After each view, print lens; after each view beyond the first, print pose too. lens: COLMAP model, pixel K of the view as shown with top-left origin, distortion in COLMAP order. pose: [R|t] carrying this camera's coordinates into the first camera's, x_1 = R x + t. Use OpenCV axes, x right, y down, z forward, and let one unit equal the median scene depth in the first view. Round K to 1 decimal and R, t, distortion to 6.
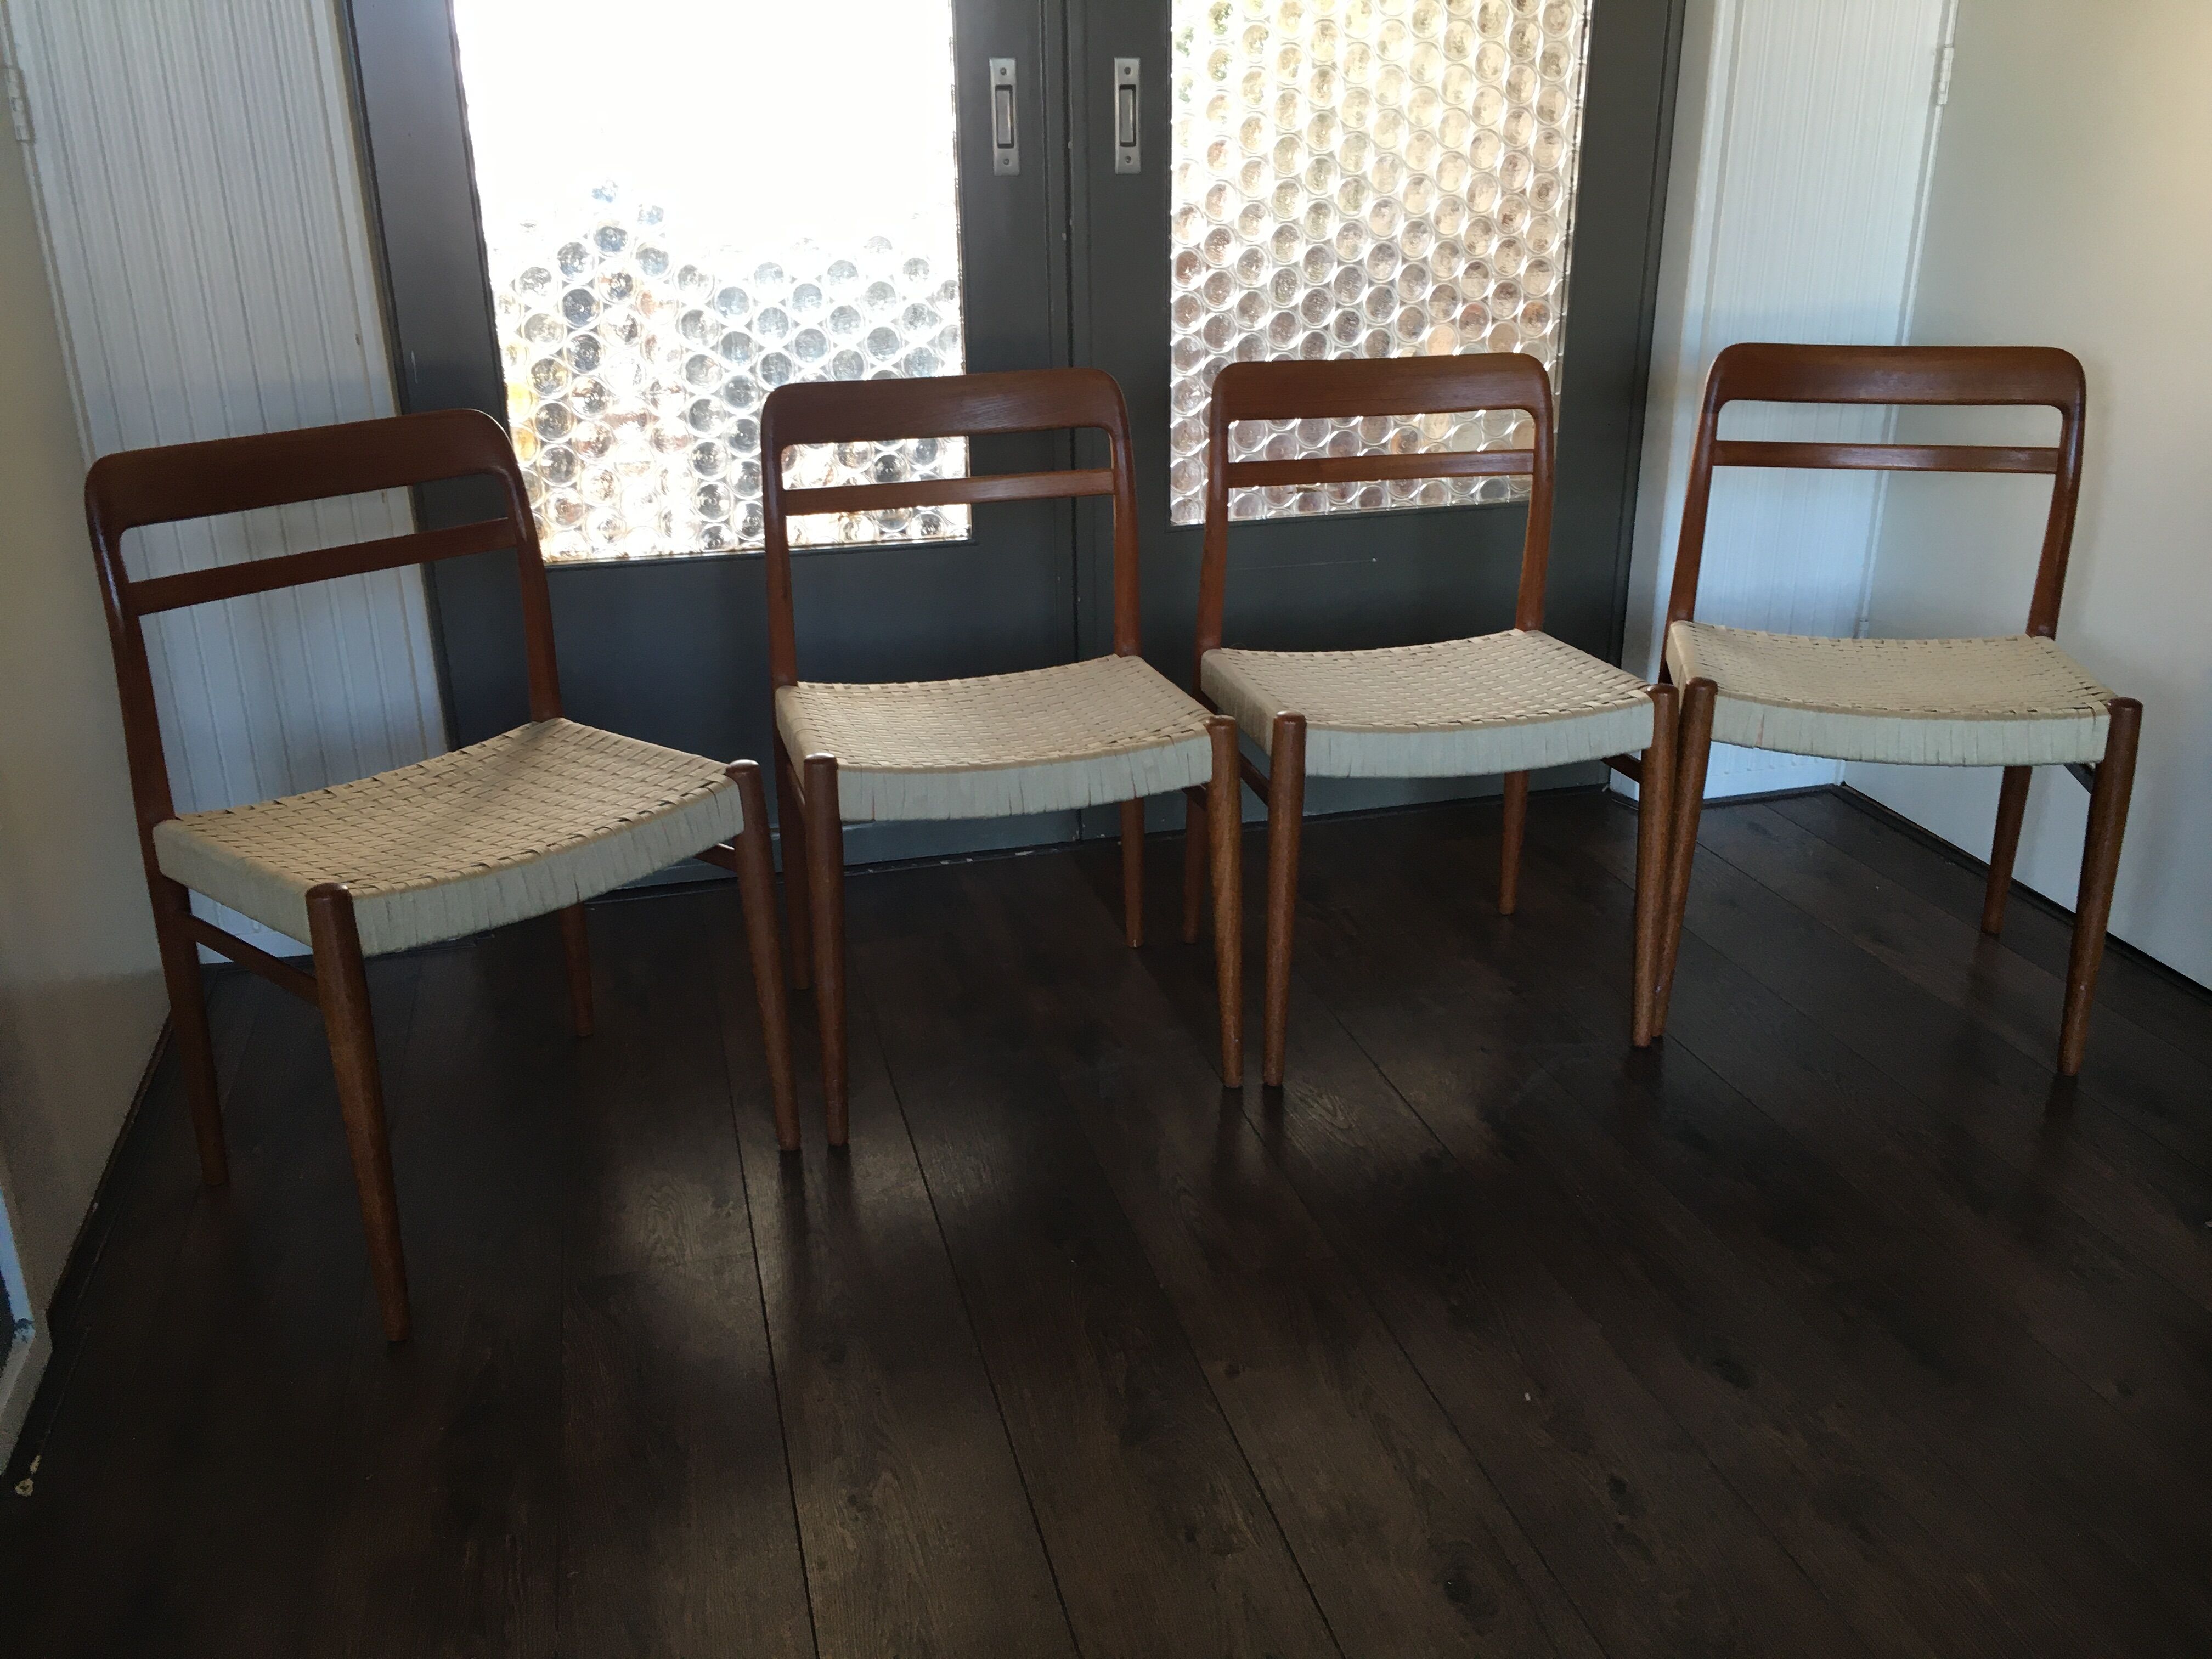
lens RADIAL K [[1894.4, 0, 1106.0], [0, 1894.4, 829.5], [0, 0, 1]] dist [0.093981, -0.212847]
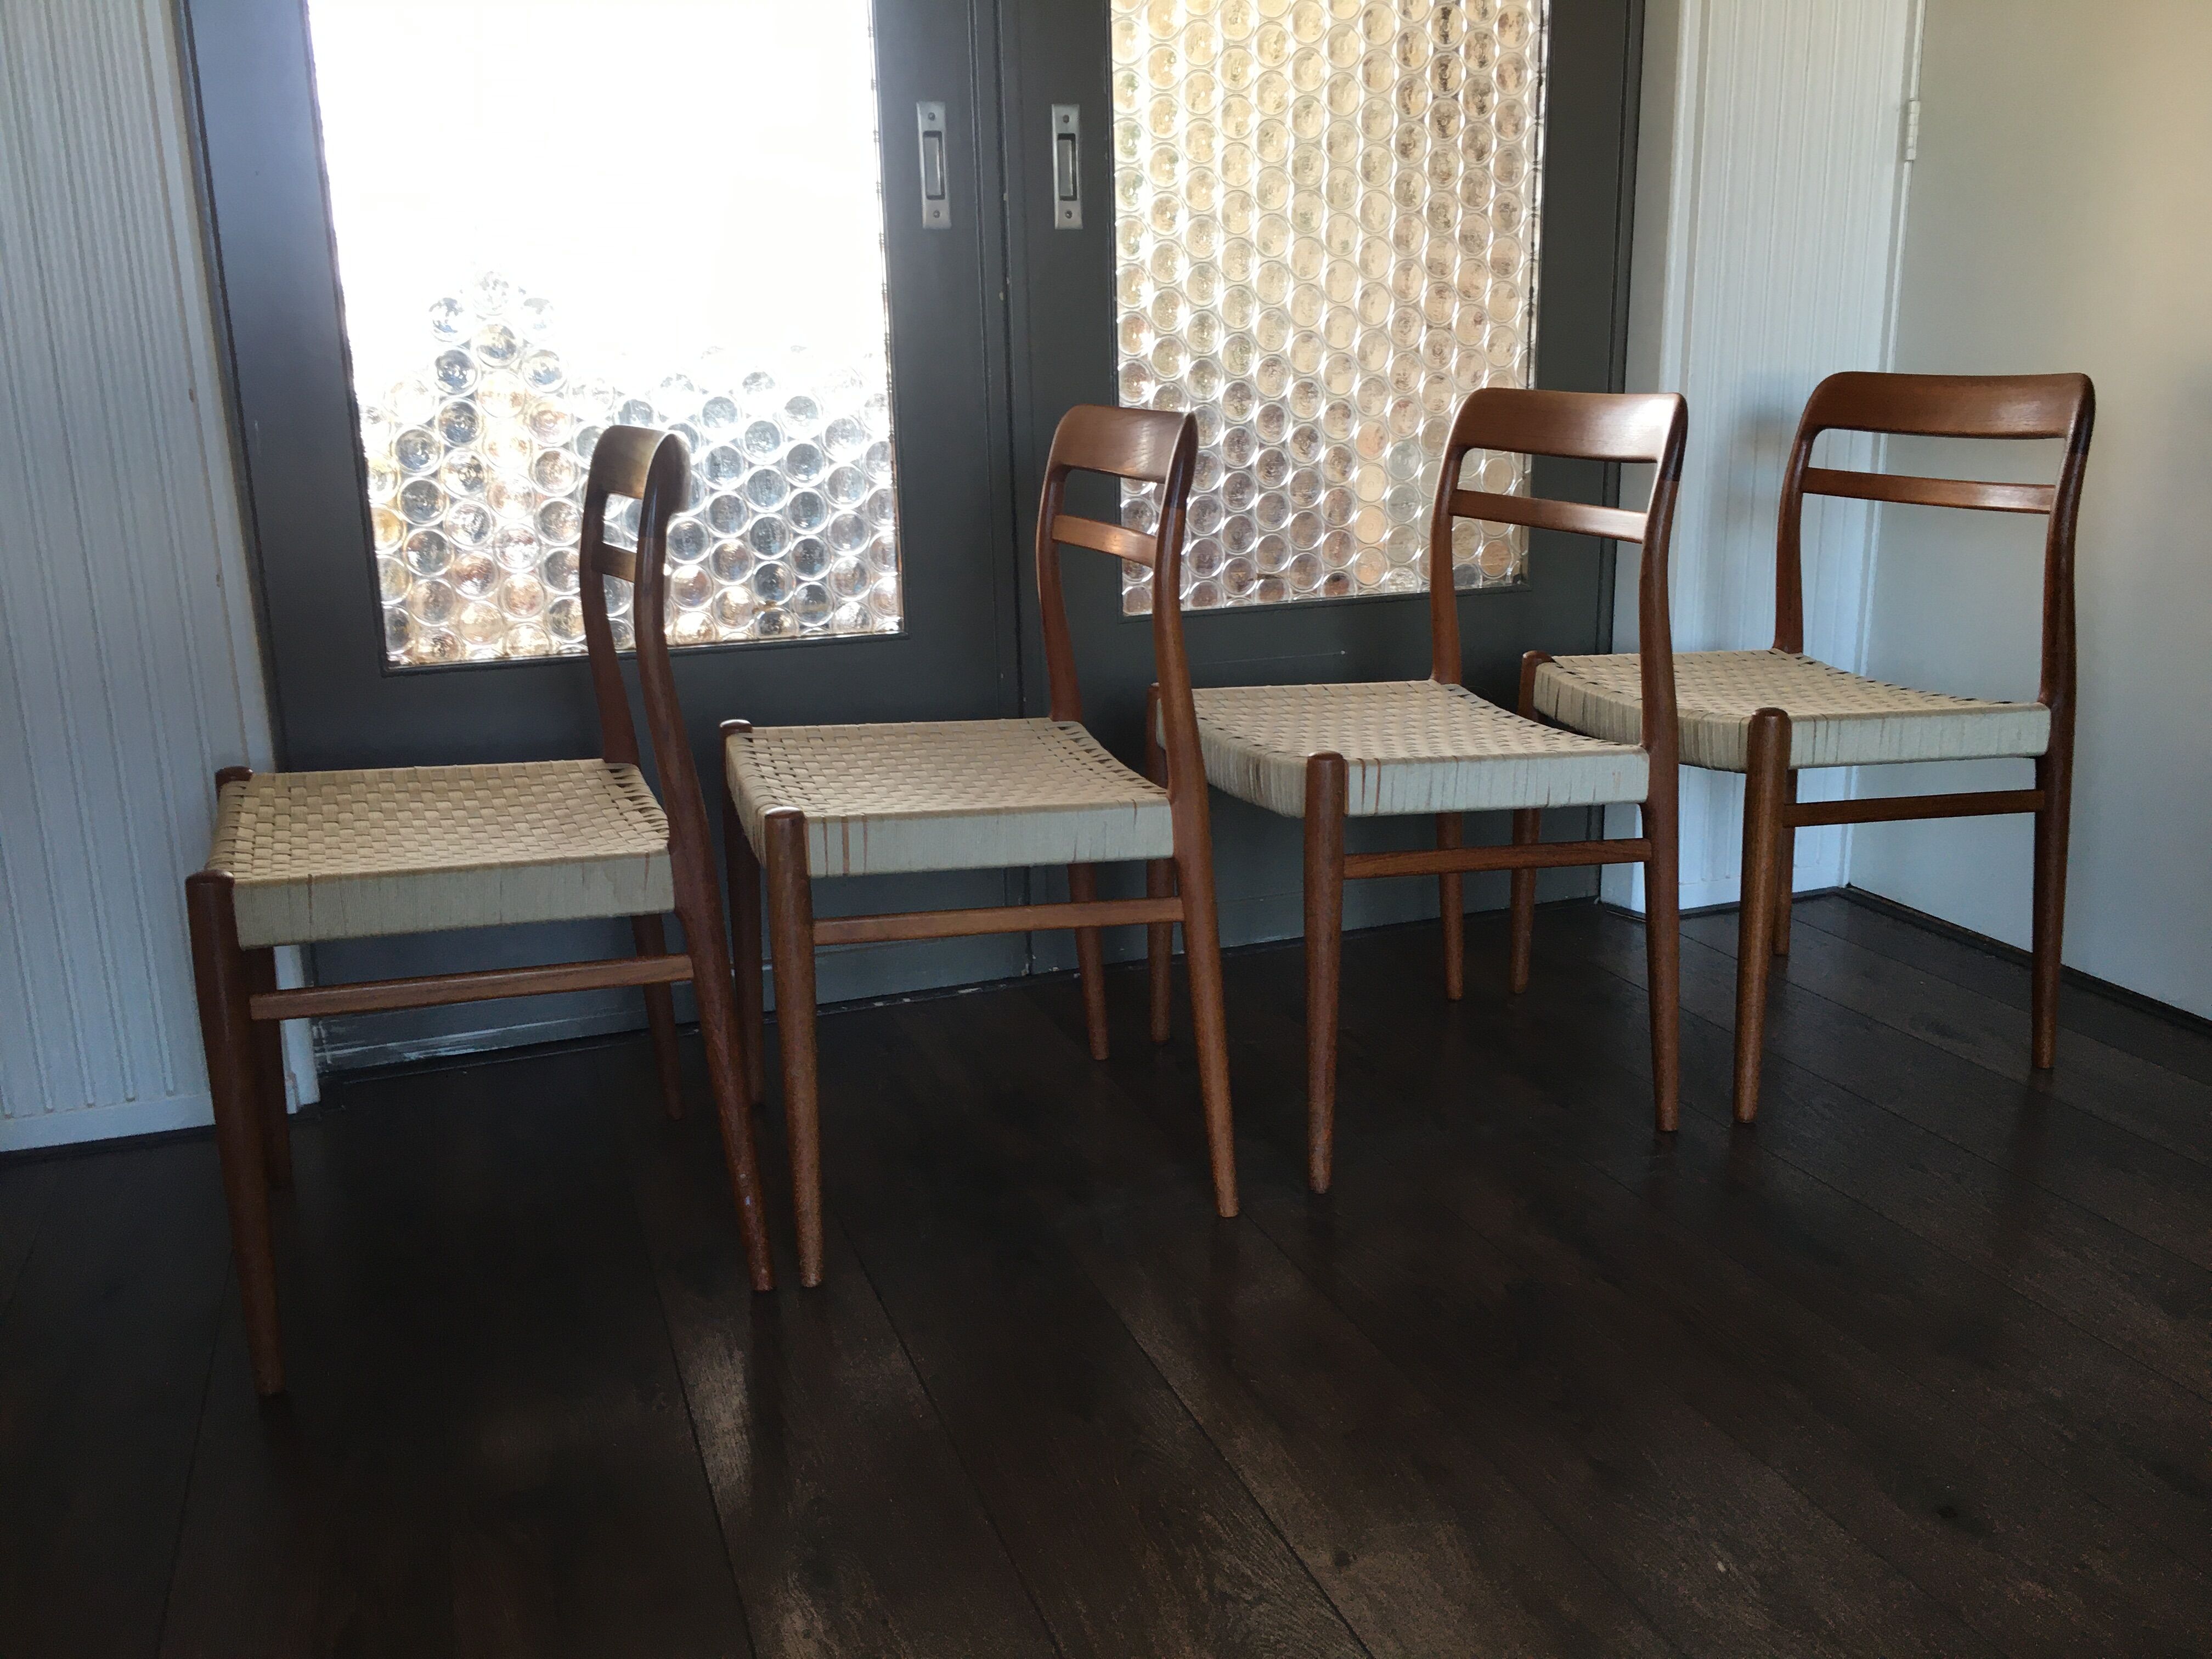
lens RADIAL K [[1905.2, 0, 1125.6], [0, 1905.2, 832.2], [0, 0, 1]] dist [0.087968, -0.163081]
pose [[0.995156, -0.032873, 0.092653, -0.055288], [0.044394, 0.991141, -0.125174, 0.058614], [-0.087717, 0.128681, 0.987799, 0.122766]]
